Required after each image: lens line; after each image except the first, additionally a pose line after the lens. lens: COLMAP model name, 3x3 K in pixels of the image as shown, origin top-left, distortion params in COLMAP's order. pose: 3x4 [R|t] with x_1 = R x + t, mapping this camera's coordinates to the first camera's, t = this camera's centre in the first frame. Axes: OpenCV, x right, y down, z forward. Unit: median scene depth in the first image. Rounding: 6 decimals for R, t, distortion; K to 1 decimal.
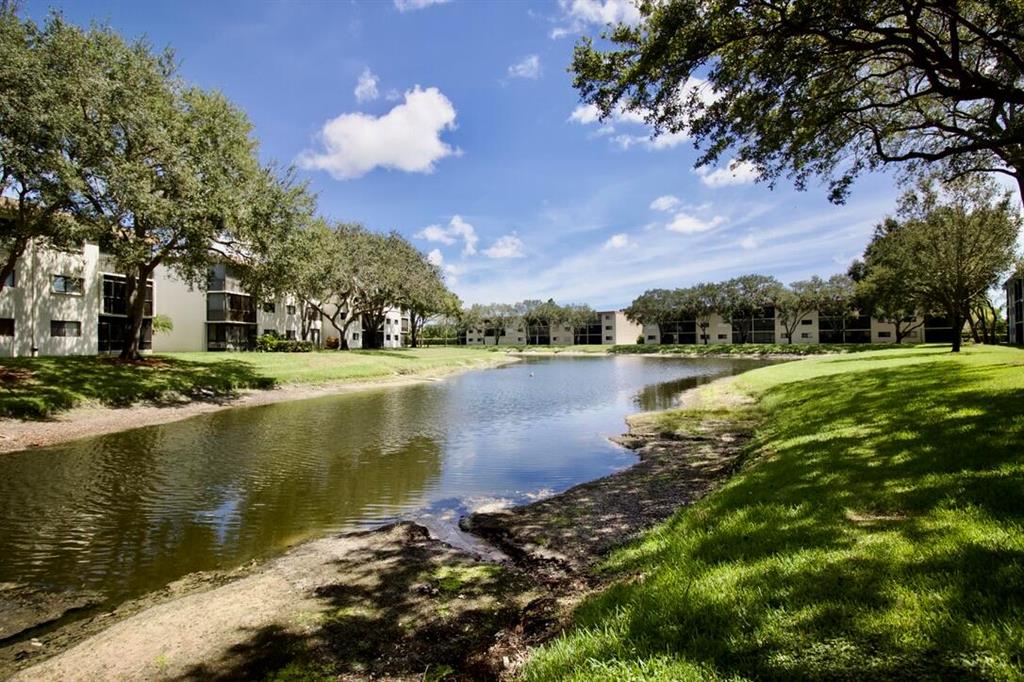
lens RADIAL K [[507.3, 0, 514.7], [0, 507.3, 345.8], [0, 0, 1]] dist [-0.005339, -0.009274]
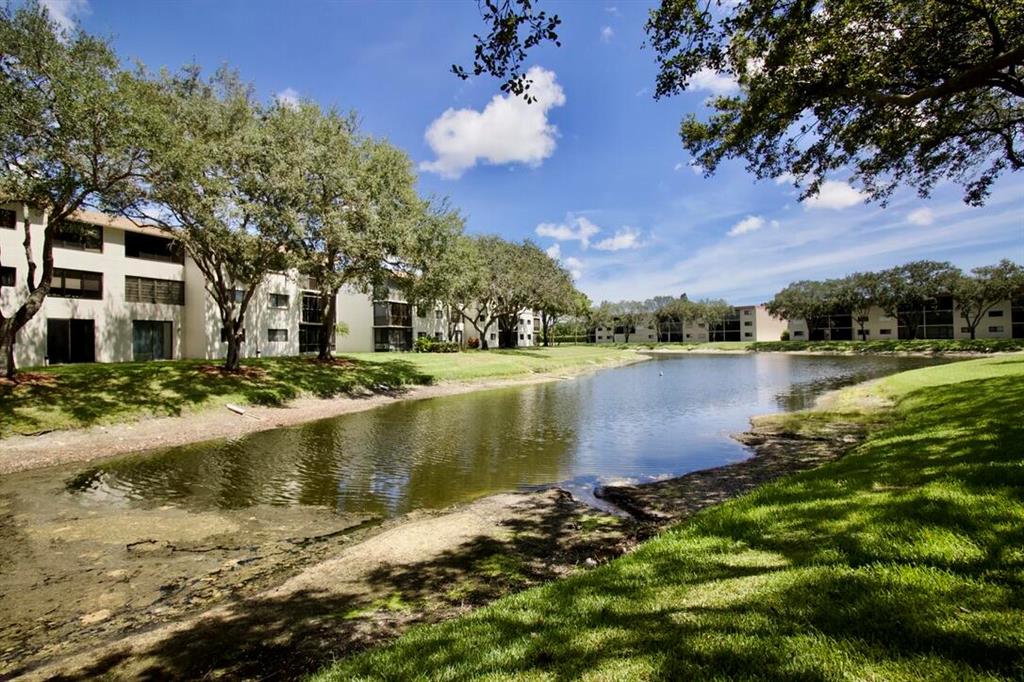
lens RADIAL K [[507.3, 0, 511.0], [0, 507.3, 339.5], [0, 0, 1]] dist [-0.005339, -0.009274]
pose [[0.966320, -0.009356, -0.257172, 0.008319], [0.007849, 0.999945, -0.006885, -0.013870], [0.257222, 0.004635, 0.966341, -0.117278]]
